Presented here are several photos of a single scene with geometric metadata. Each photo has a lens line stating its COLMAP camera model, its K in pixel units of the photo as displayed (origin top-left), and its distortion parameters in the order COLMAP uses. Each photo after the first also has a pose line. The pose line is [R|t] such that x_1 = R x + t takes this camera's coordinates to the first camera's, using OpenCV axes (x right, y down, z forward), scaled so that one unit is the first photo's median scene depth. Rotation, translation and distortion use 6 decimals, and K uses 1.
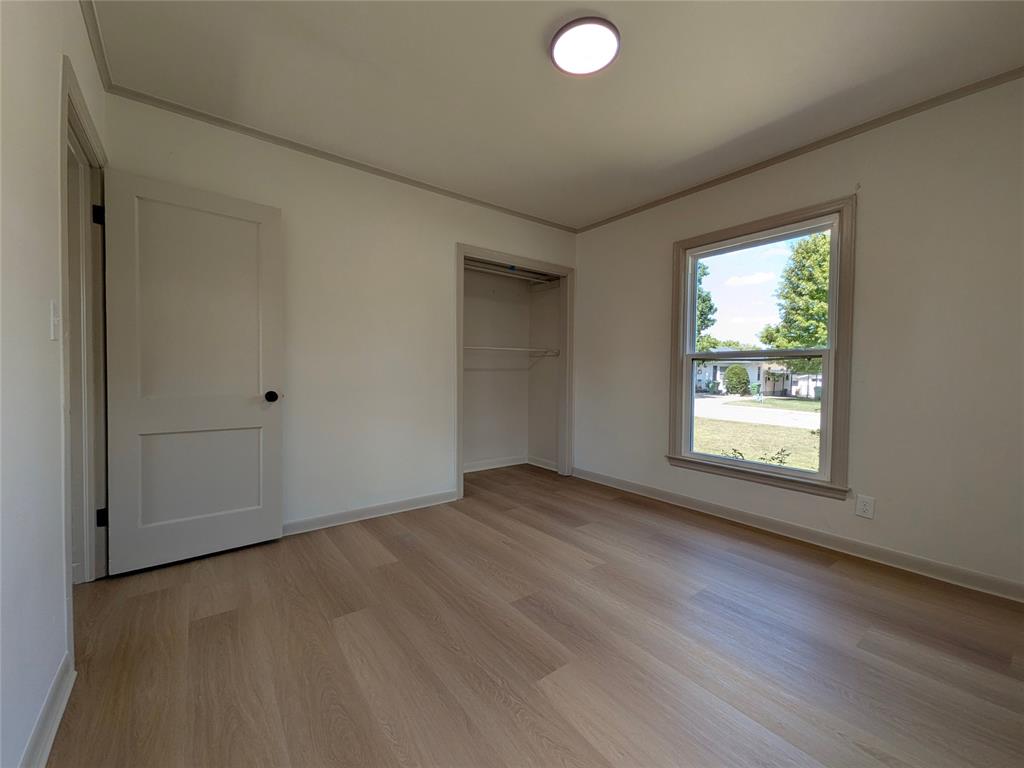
lens RADIAL K [[402.6, 0, 525.4], [0, 402.6, 384.4], [0, 0, 1]] dist [0.008905, -0.001630]
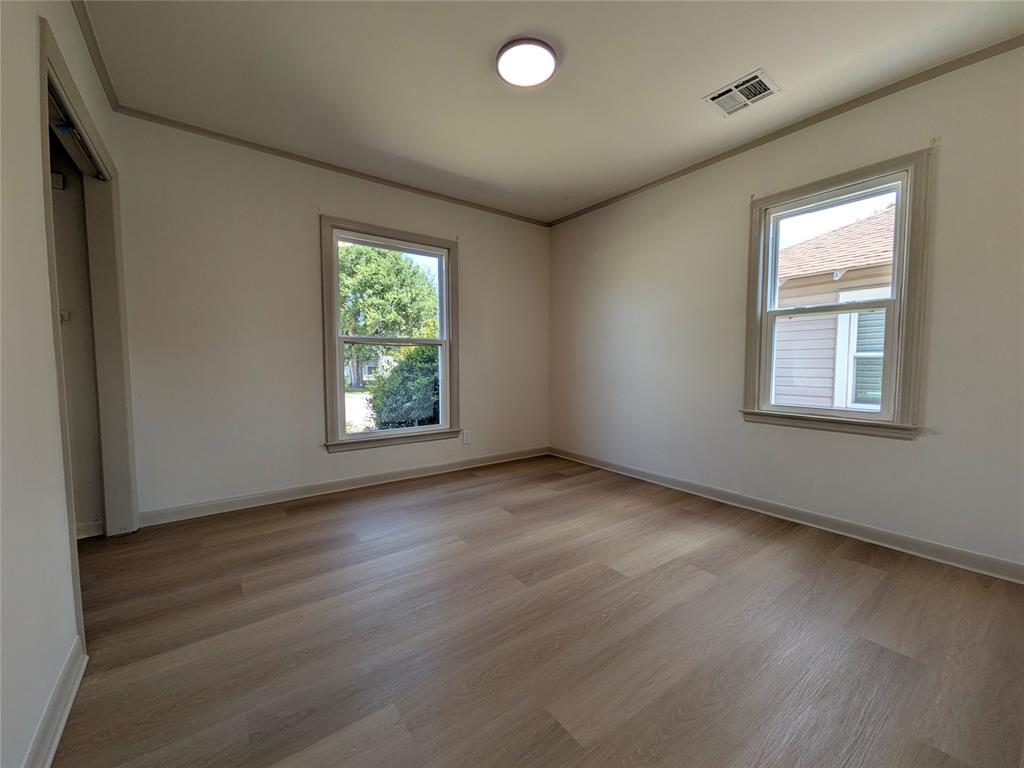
lens RADIAL K [[402.6, 0, 491.0], [0, 402.6, 383.4], [0, 0, 1]] dist [0.008905, -0.001630]
pose [[0.067598, -0.062282, 0.995767, -0.722689], [0.027952, 0.997776, 0.060510, -0.012688], [-0.997321, 0.023743, 0.069189, 0.730387]]
